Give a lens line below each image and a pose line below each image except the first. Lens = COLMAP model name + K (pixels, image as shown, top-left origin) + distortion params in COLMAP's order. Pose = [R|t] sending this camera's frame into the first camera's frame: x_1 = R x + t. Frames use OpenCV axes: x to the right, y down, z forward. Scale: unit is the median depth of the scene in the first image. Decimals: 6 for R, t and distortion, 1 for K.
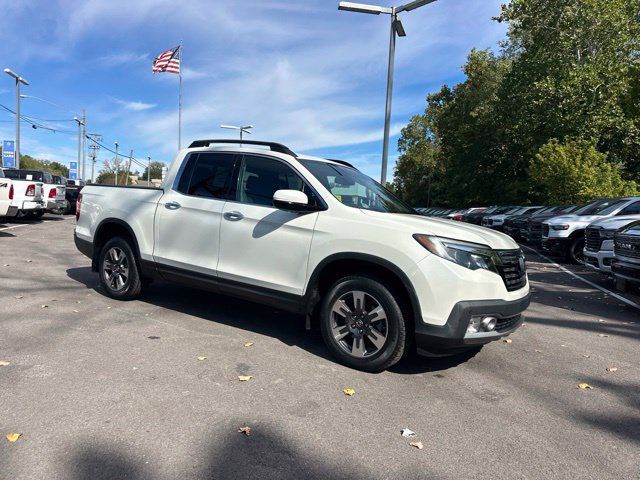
lens RADIAL K [[442.7, 0, 317.9], [0, 442.7, 254.8], [0, 0, 1]] dist [0.099175, -0.132170]
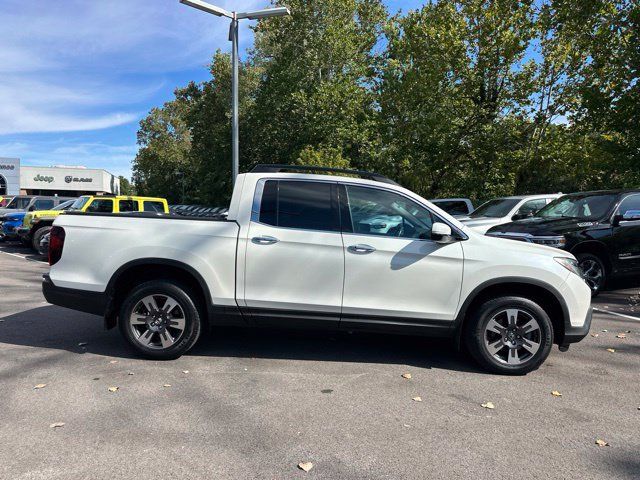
lens RADIAL K [[442.7, 0, 317.9], [0, 442.7, 254.8], [0, 0, 1]] dist [0.099175, -0.132170]
pose [[0.839677, -0.082442, 0.536792, -0.260053], [0.076467, 0.996511, 0.033433, -0.037629], [-0.537676, 0.012973, 0.843052, 0.075676]]
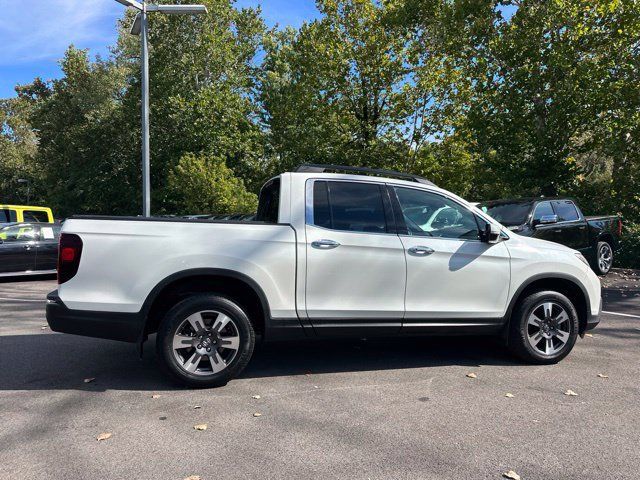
lens RADIAL K [[447.7, 0, 316.2], [0, 447.7, 252.8], [0, 0, 1]] dist [0.078039, -0.110894]
pose [[0.647983, -0.088647, 0.756478, -0.350425], [0.102065, 0.994352, 0.029096, -0.044214], [-0.754785, 0.058356, 0.653371, 0.176191]]
